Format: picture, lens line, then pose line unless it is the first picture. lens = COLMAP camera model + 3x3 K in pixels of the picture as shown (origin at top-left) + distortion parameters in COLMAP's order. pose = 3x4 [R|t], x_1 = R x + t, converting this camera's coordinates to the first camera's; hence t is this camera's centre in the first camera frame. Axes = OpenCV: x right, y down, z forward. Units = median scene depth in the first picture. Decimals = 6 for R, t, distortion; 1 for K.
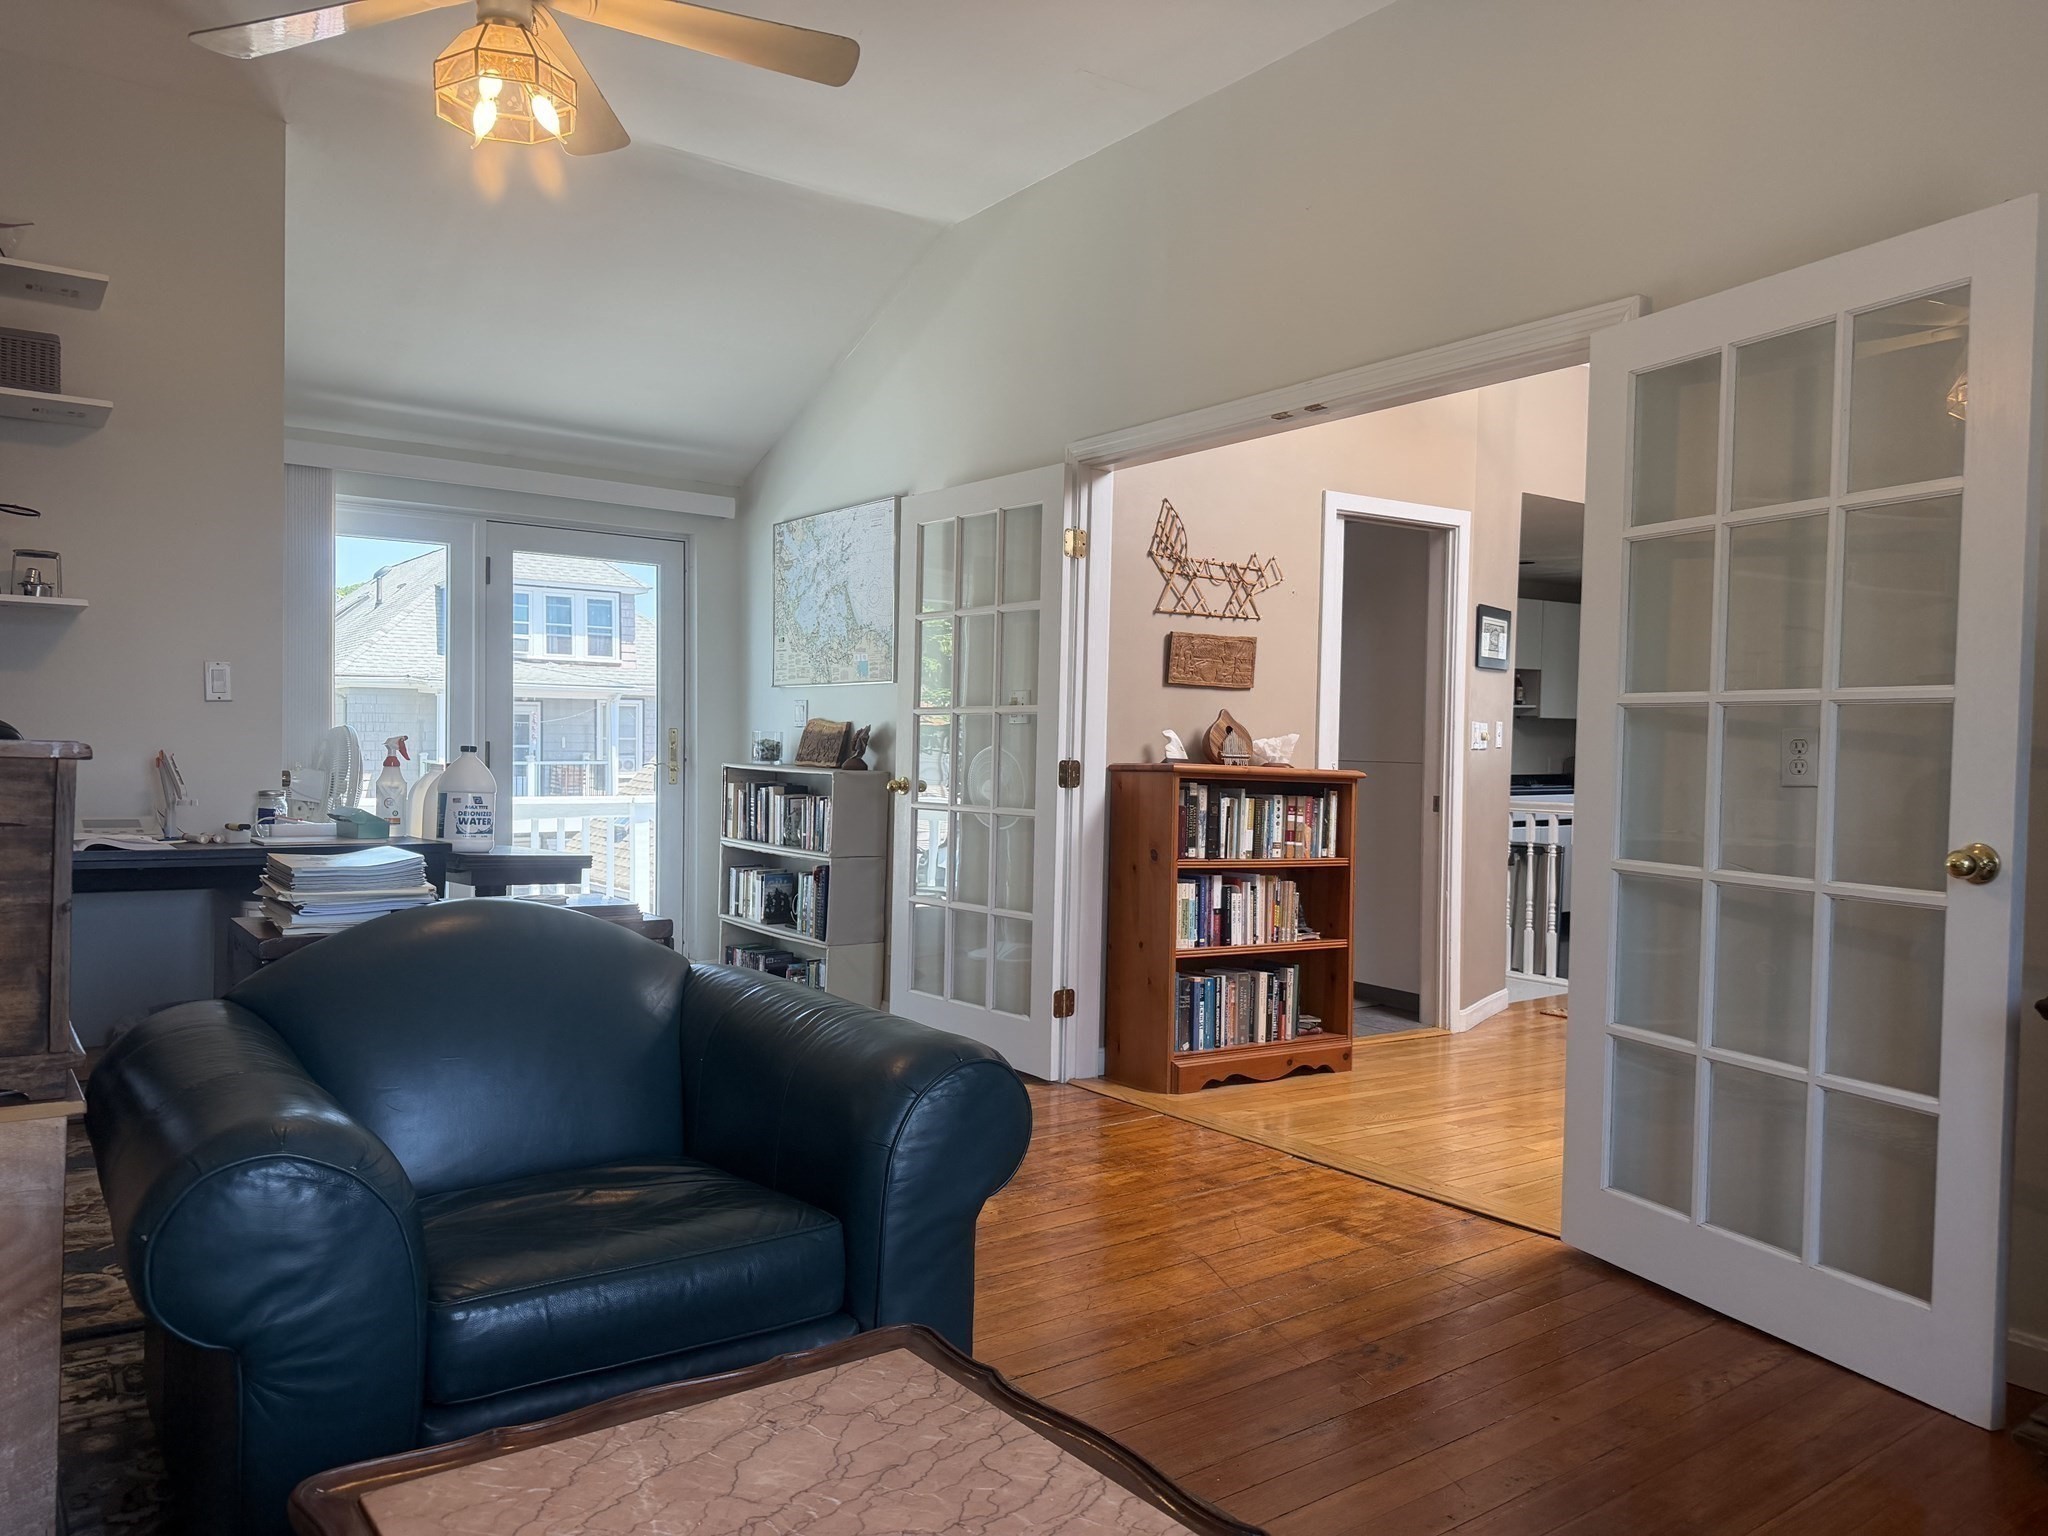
lens RADIAL K [[1426.0, 0, 1016.0], [0, 1426.0, 771.2], [0, 0, 1]] dist [0.032000, -0.042395]
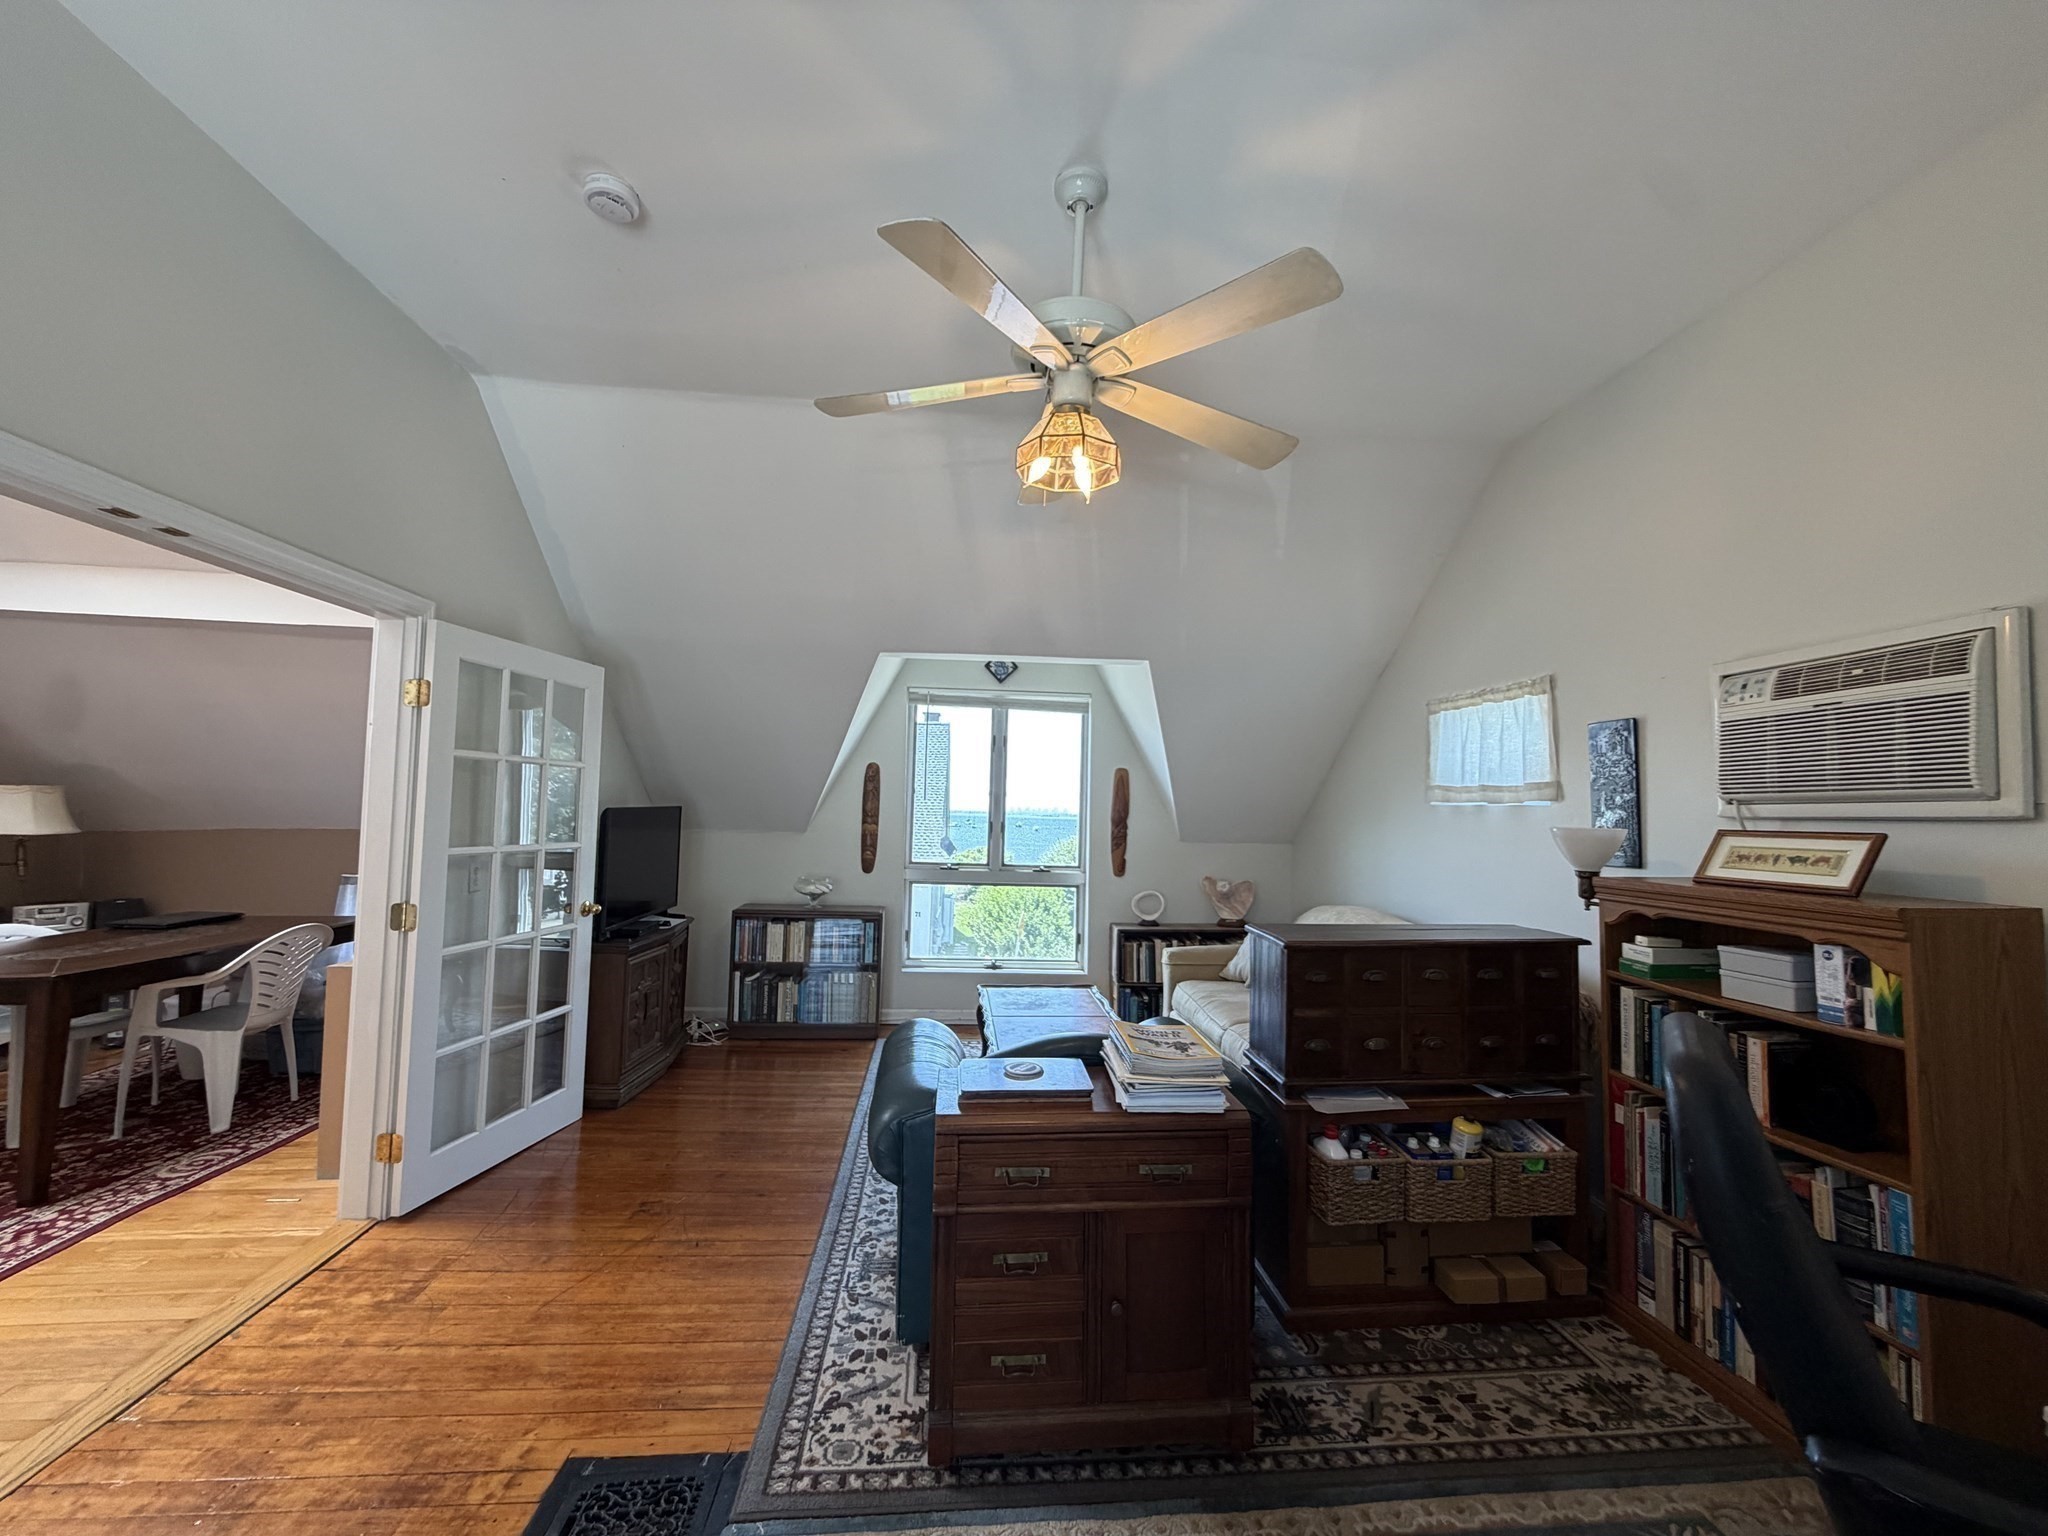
lens RADIAL K [[816.2, 0, 1021.7], [0, 816.2, 769.1], [0, 0, 1]] dist [-0.001455, 0.000544]
pose [[-0.854699, -0.014696, 0.518915, -0.514785], [-0.031520, 0.999224, -0.023619, -0.115983], [-0.518166, -0.036543, -0.854499, 1.197643]]
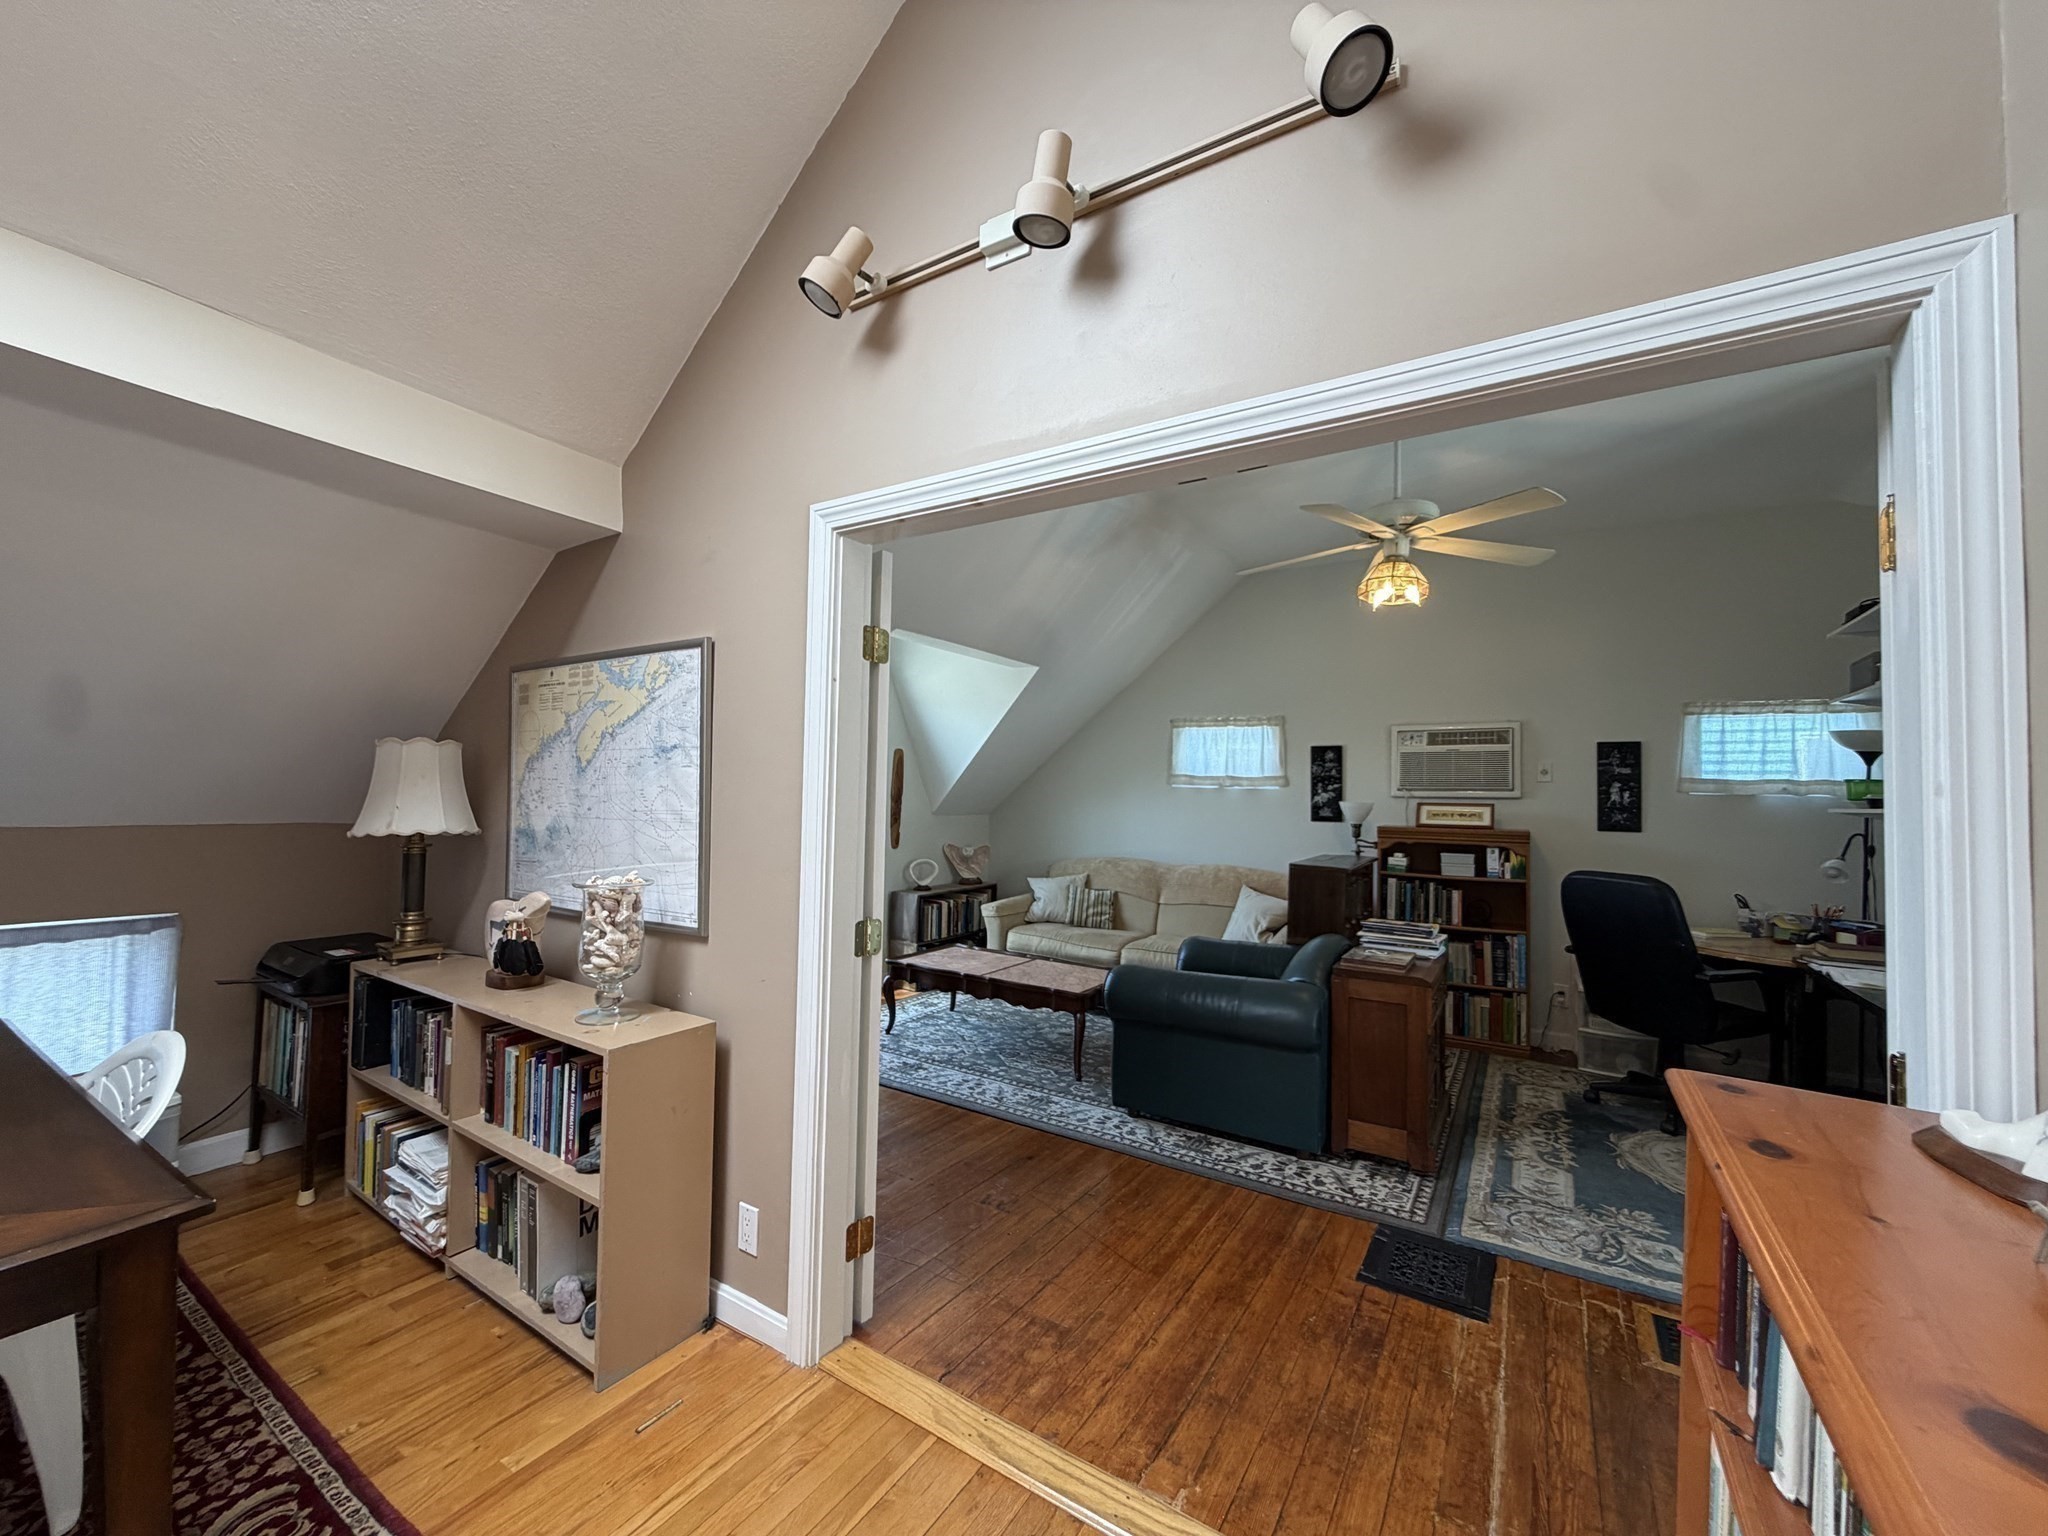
lens RADIAL K [[816.2, 0, 1019.0], [0, 816.2, 768.3], [0, 0, 1]] dist [-0.001455, 0.000544]
pose [[-0.928258, -0.056536, -0.367616, 0.457351], [-0.050295, 0.998382, -0.026544, -0.089652], [0.368522, -0.006150, -0.929599, 1.416331]]
